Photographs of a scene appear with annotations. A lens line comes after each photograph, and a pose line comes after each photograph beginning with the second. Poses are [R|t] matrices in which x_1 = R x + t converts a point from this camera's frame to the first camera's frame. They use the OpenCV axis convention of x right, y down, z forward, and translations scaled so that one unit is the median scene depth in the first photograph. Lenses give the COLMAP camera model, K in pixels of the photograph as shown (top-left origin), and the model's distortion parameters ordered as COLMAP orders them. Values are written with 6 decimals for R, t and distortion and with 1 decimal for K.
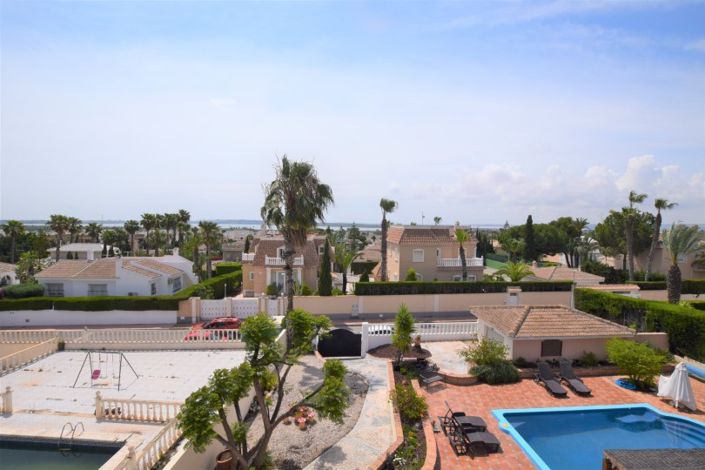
lens RADIAL K [[337.8, 0, 354.1], [0, 337.8, 233.9], [0, 0, 1]] dist [-0.020607, 0.002011]
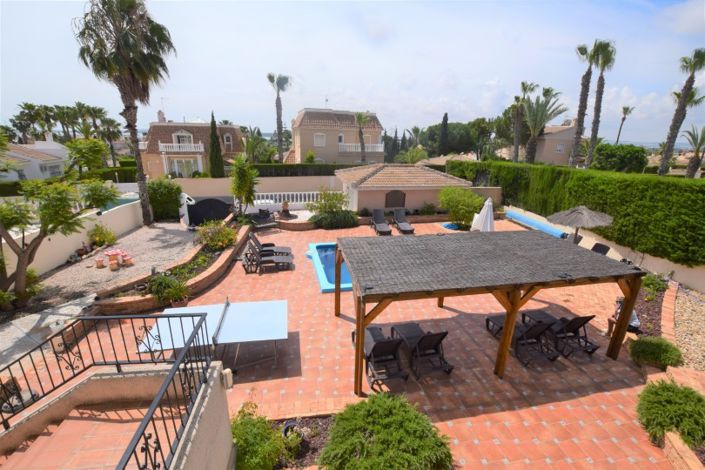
lens RADIAL K [[316.6, 0, 350.9], [0, 316.6, 236.3], [0, 0, 1]] dist [-0.015566, -0.000063]
pose [[0.986851, -0.042591, 0.155920, 0.137920], [-0.003530, 0.958749, 0.284233, 0.079423], [-0.161594, -0.281046, 0.945992, 0.018692]]
